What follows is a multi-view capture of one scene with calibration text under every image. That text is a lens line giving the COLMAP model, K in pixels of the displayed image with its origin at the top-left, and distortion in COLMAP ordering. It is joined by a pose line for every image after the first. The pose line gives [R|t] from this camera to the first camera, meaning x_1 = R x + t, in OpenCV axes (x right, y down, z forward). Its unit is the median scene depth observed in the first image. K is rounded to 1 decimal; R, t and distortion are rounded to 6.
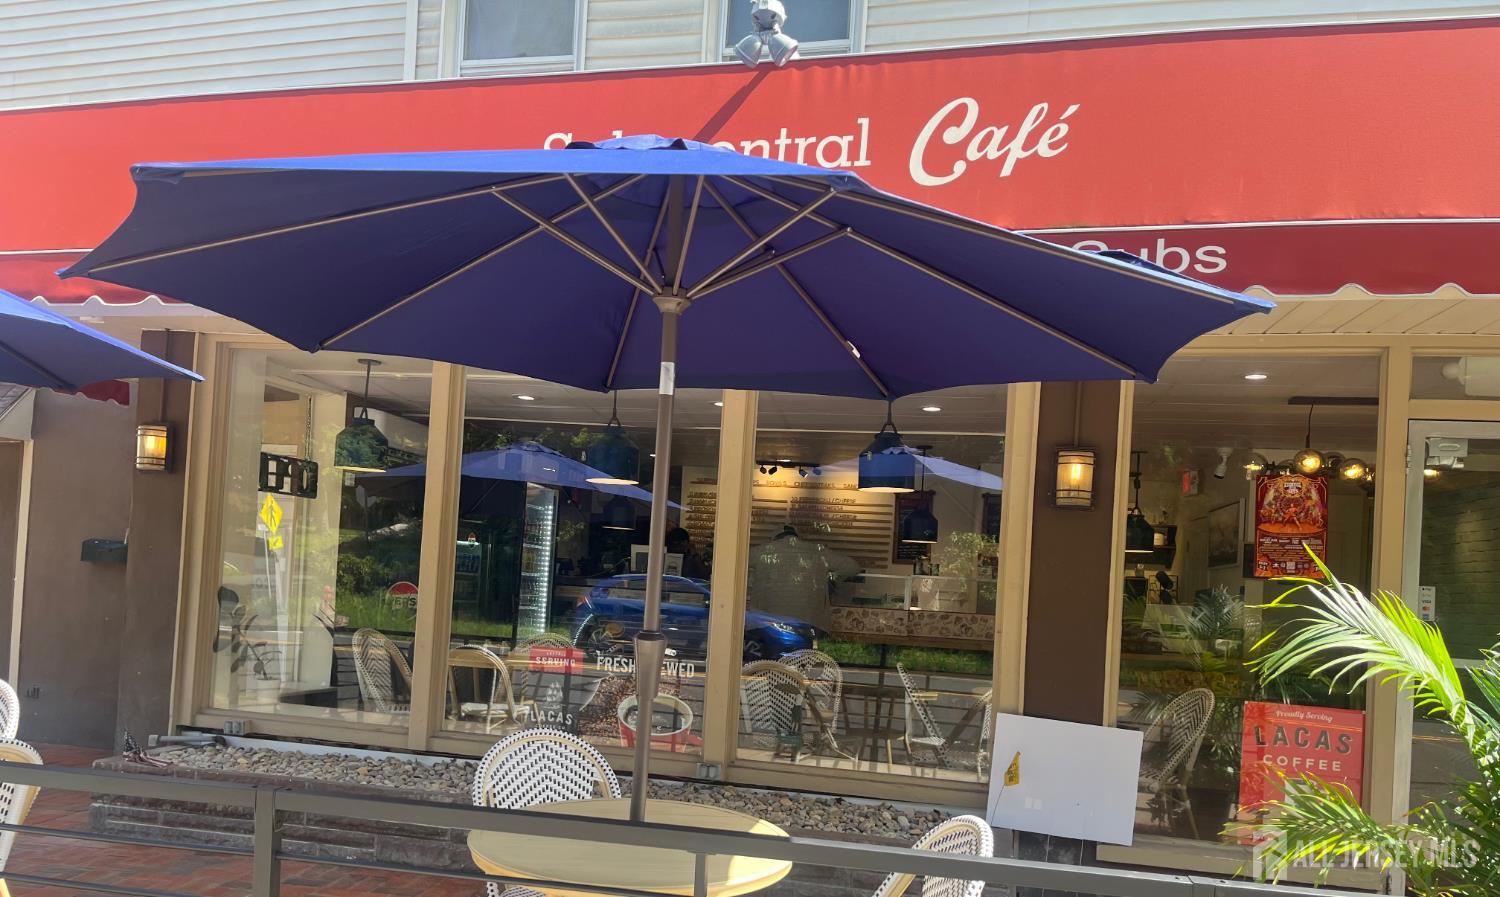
lens RADIAL K [[1136.1, 0, 742.2], [0, 1136.1, 574.8], [0, 0, 1]] dist [0.024422, -0.005271]
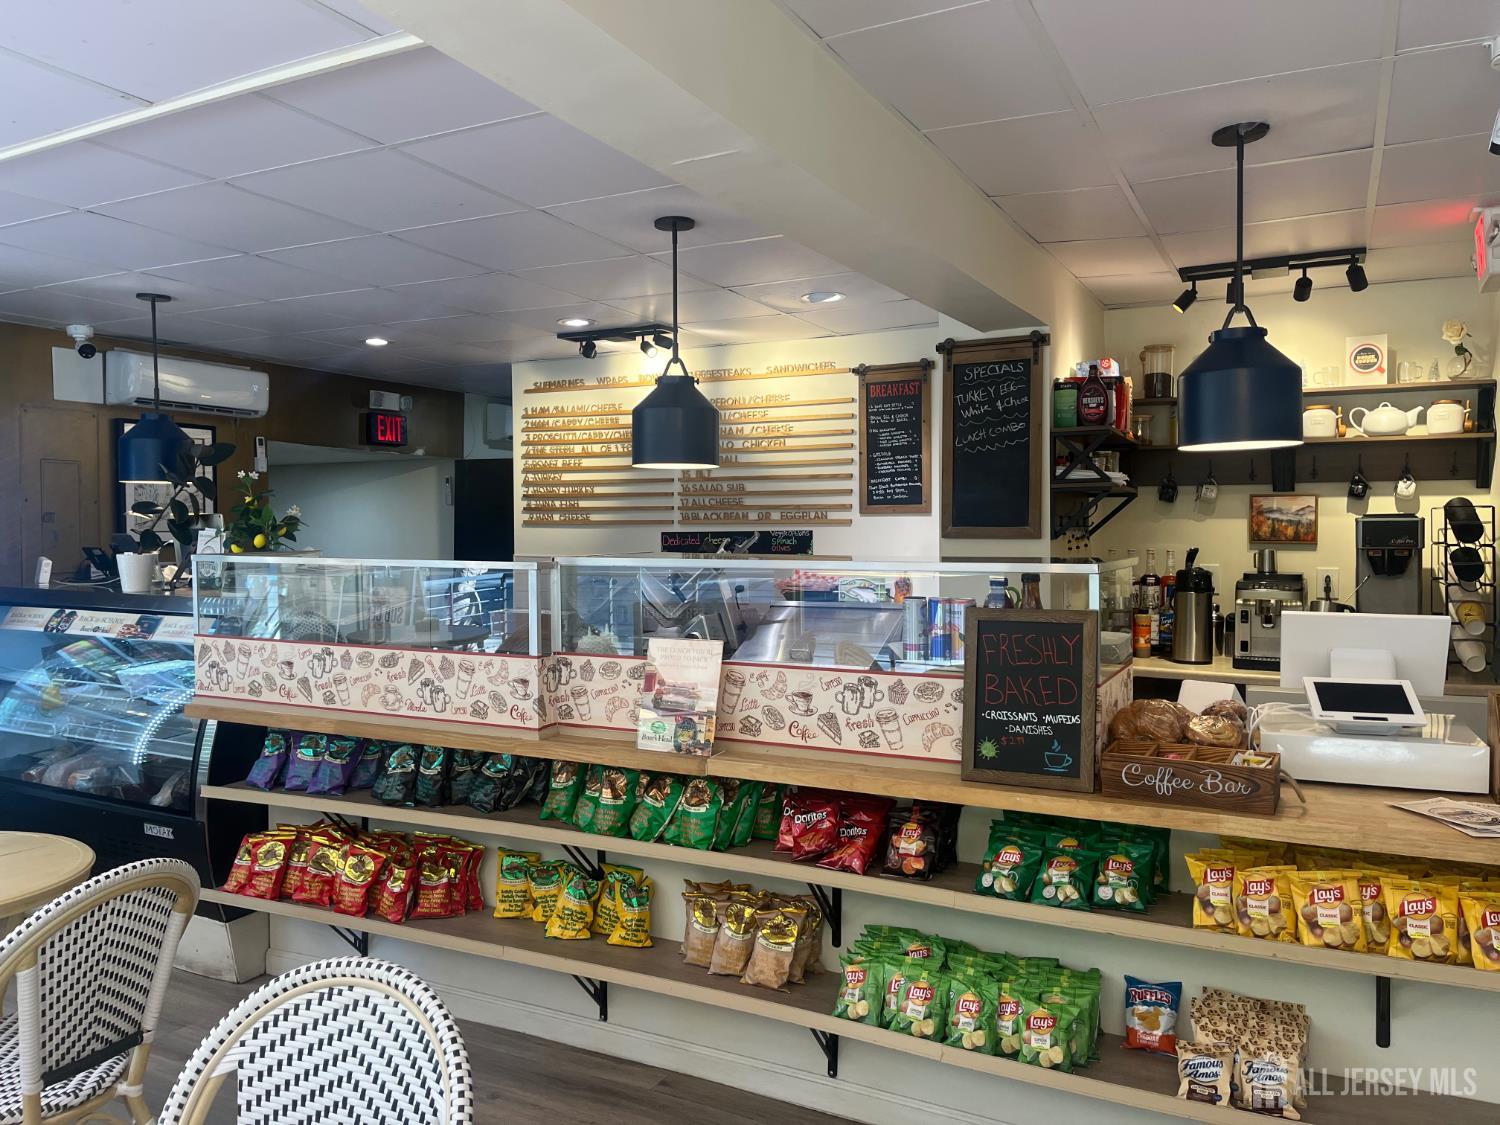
lens RADIAL K [[1135.3, 0, 741.6], [0, 1135.3, 551.5], [0, 0, 1]] dist [0.069128, -0.091940]
pose [[0.944482, -0.048284, -0.324996, 0.572652], [0.054863, 0.998432, 0.011104, -0.005082], [0.323950, -0.028317, 0.945650, 1.185909]]
